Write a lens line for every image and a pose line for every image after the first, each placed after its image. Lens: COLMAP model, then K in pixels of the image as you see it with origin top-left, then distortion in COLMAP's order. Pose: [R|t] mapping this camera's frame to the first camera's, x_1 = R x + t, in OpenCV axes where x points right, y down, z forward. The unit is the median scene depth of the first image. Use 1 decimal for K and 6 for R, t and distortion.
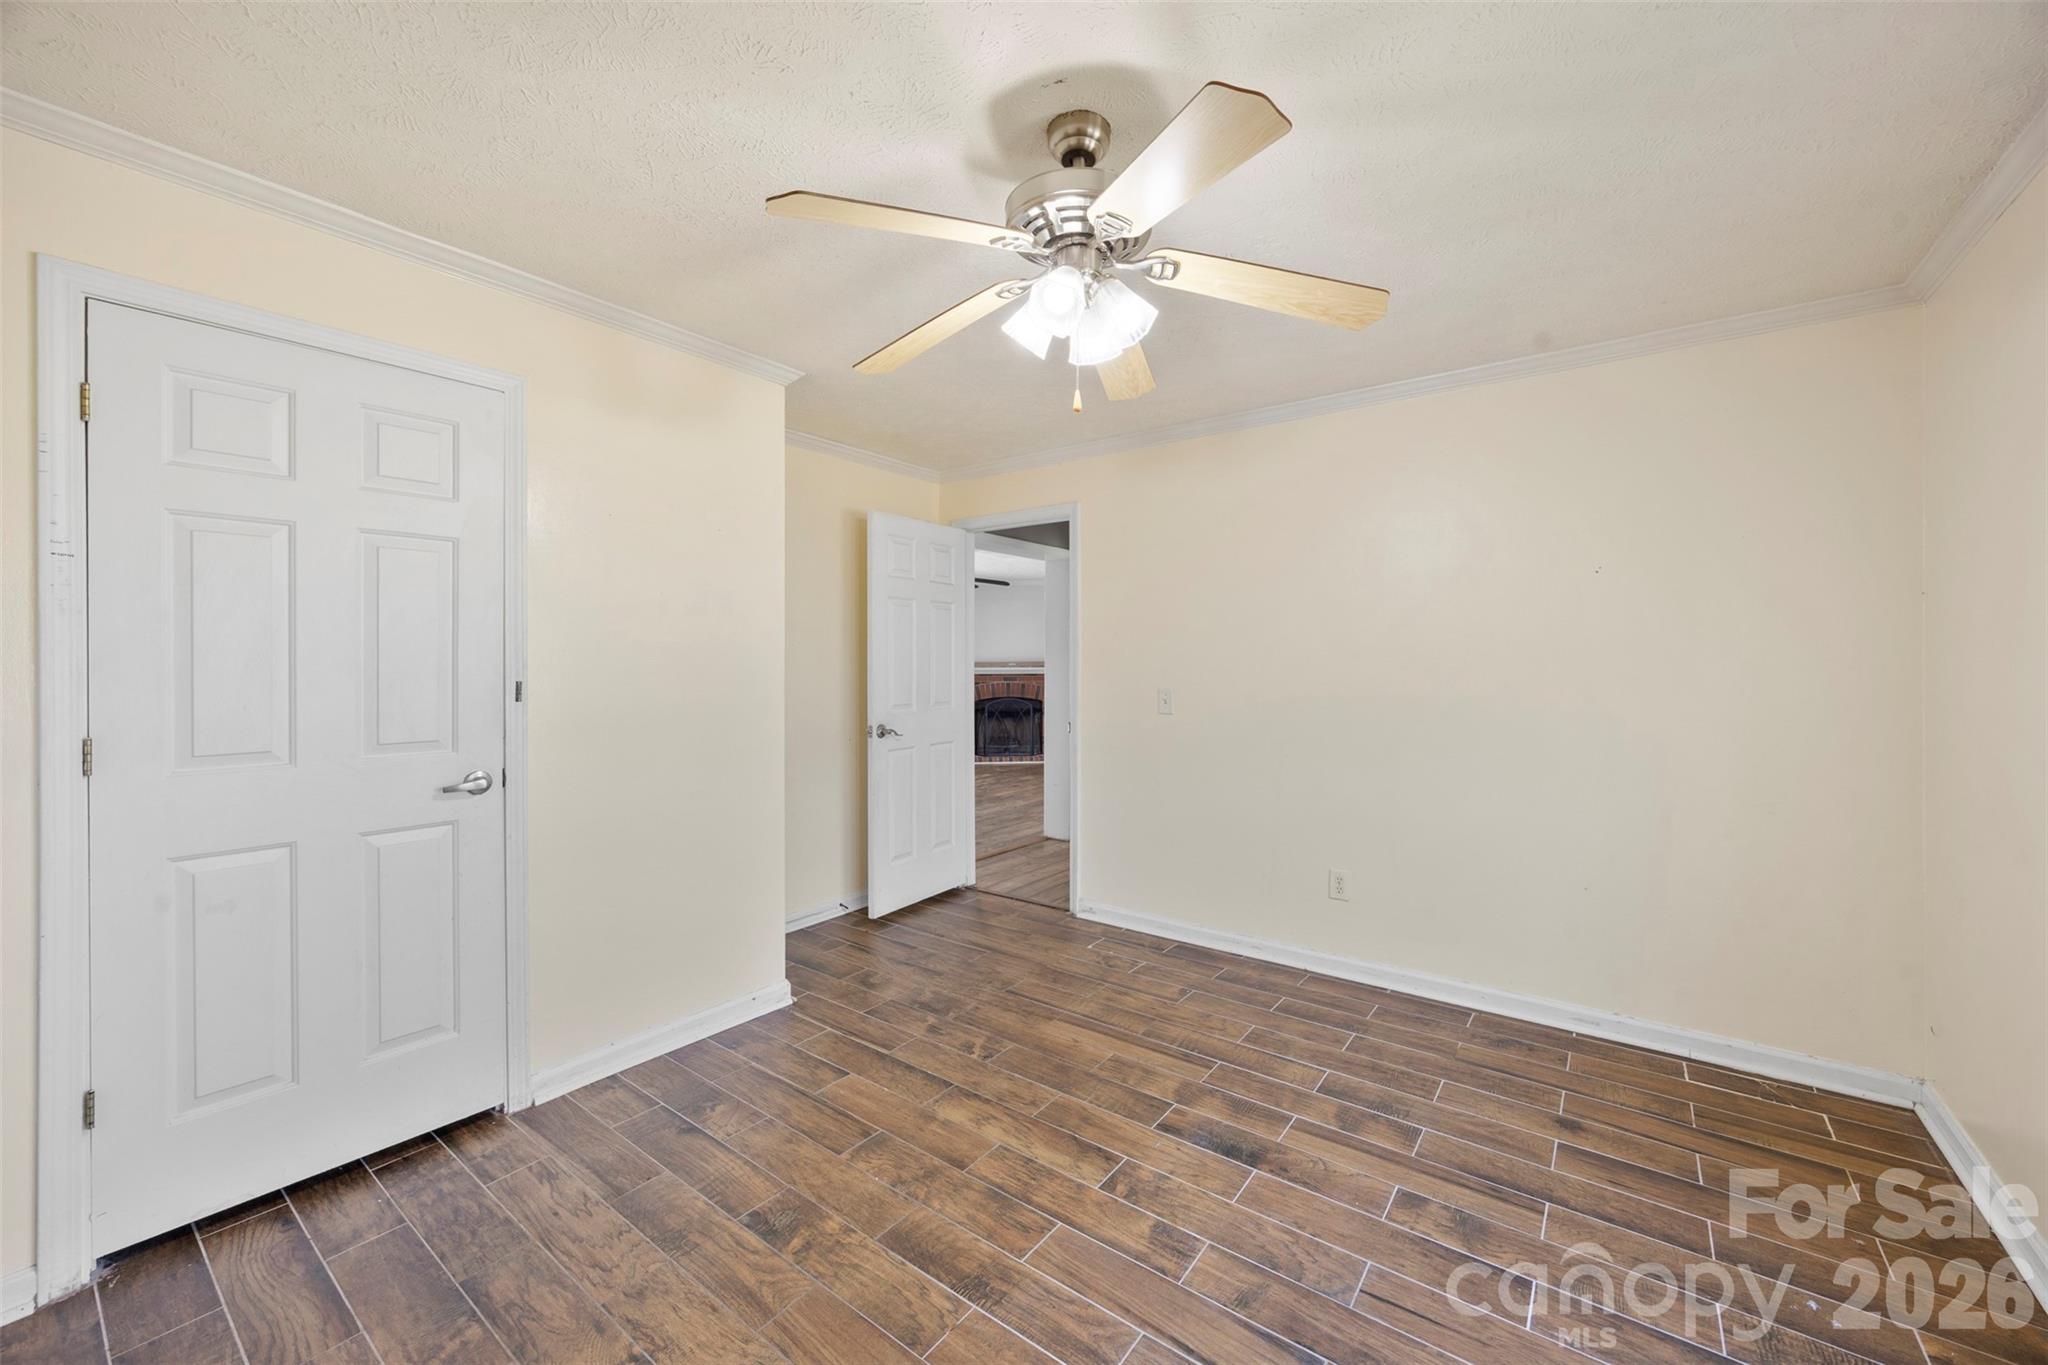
lens RADIAL K [[783.6, 0, 1026.2], [0, 783.6, 667.1], [0, 0, 1]] dist [-0.003446, 0.001005]
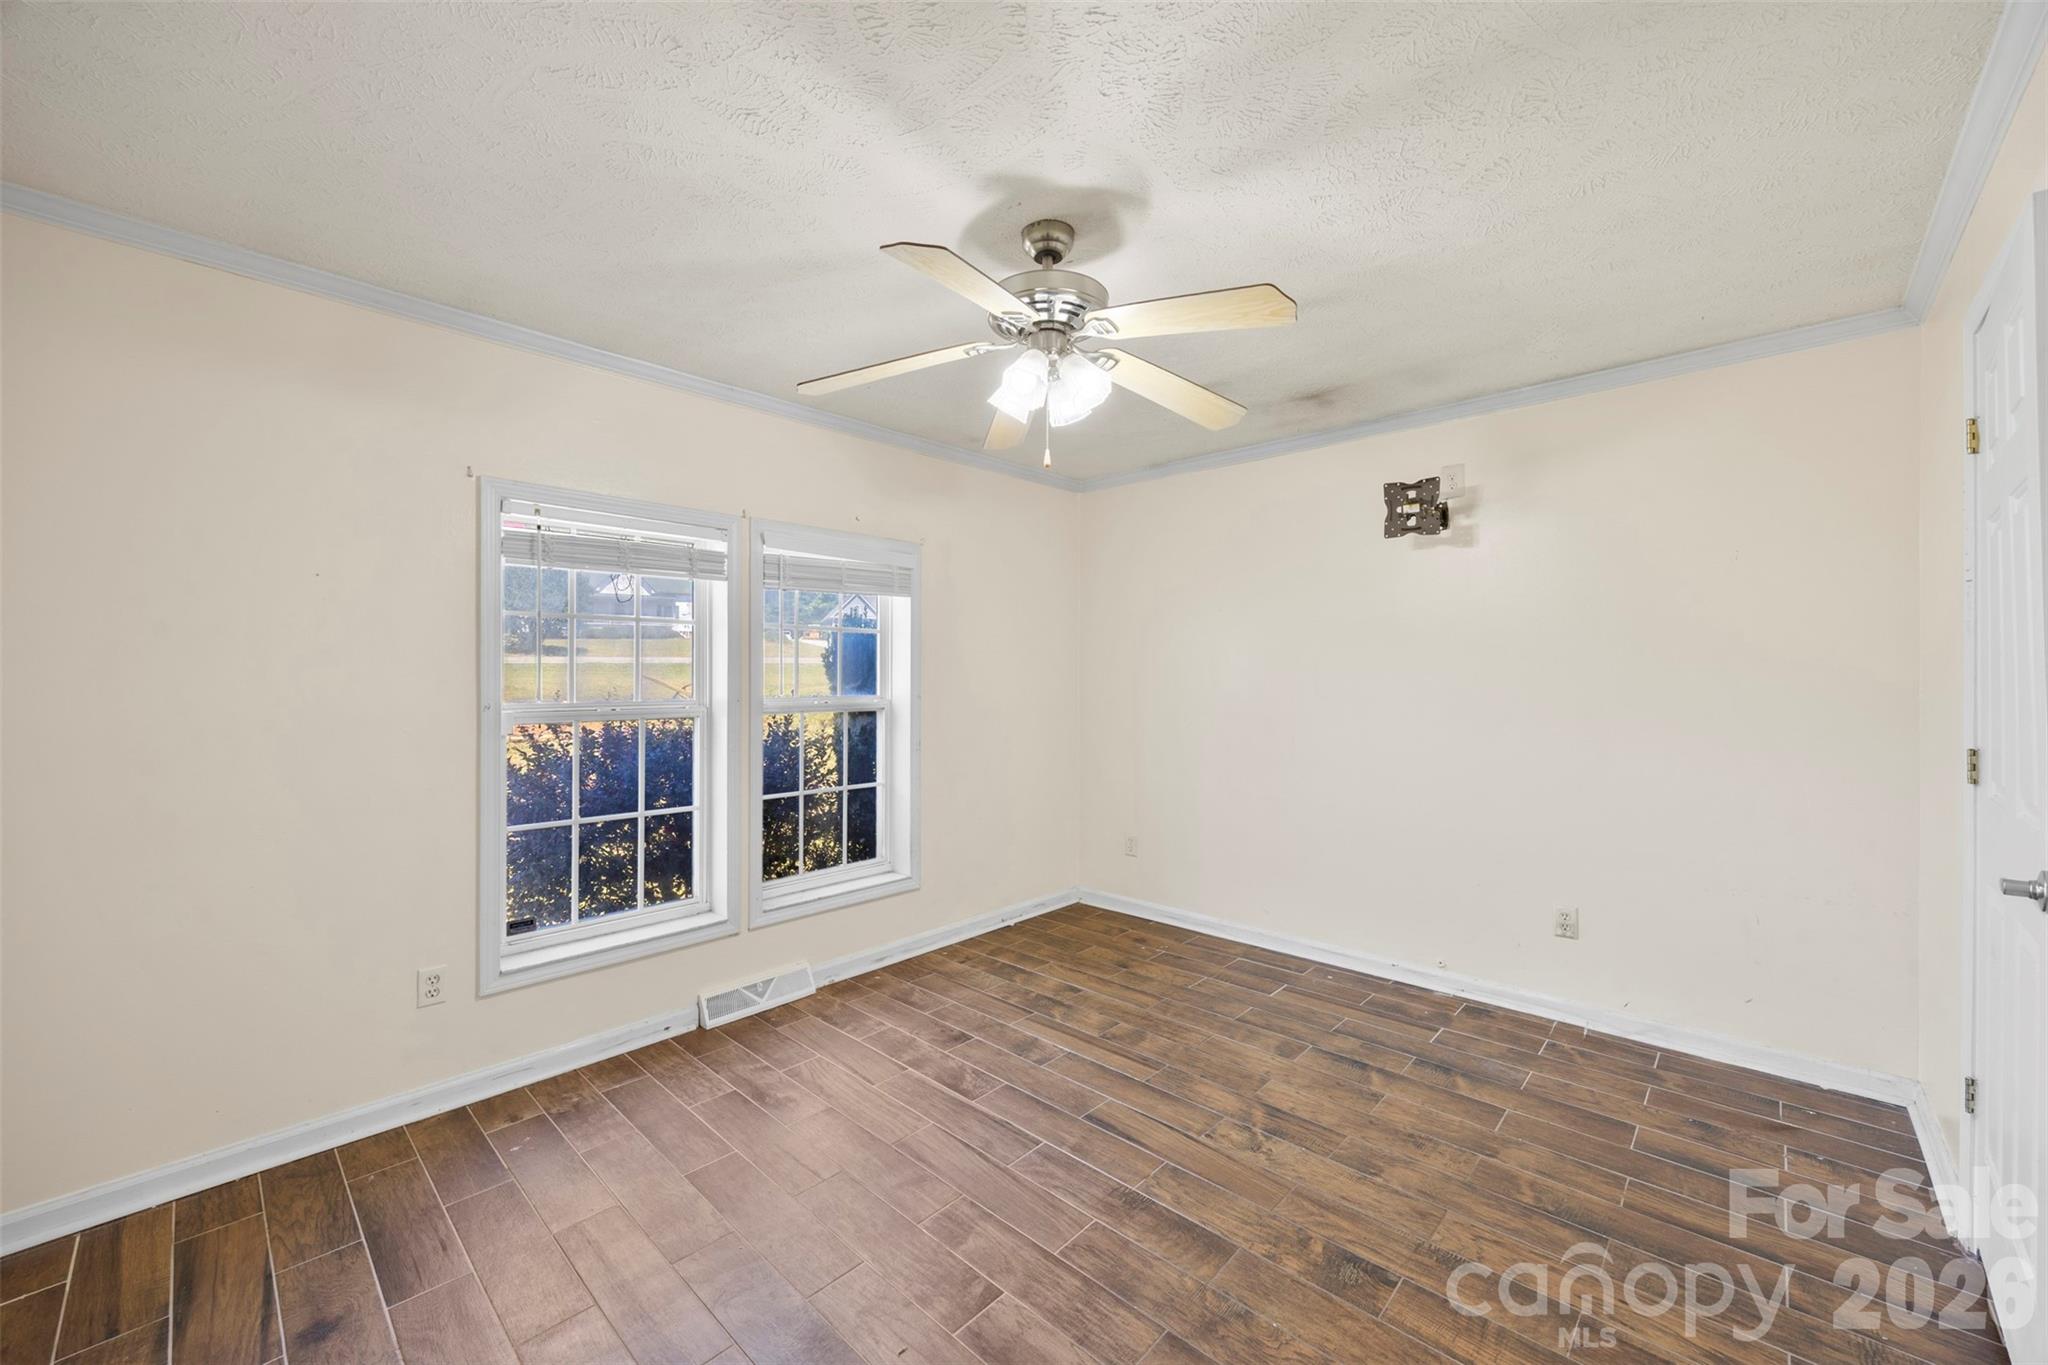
lens RADIAL K [[783.6, 0, 1021.1], [0, 783.6, 681.5], [0, 0, 1]] dist [-0.003446, 0.001005]
pose [[-0.992975, 0.000308, 0.118327, -0.031094], [0.002397, 0.999844, 0.017512, -0.019533], [-0.118303, 0.017673, -0.992820, 1.982460]]
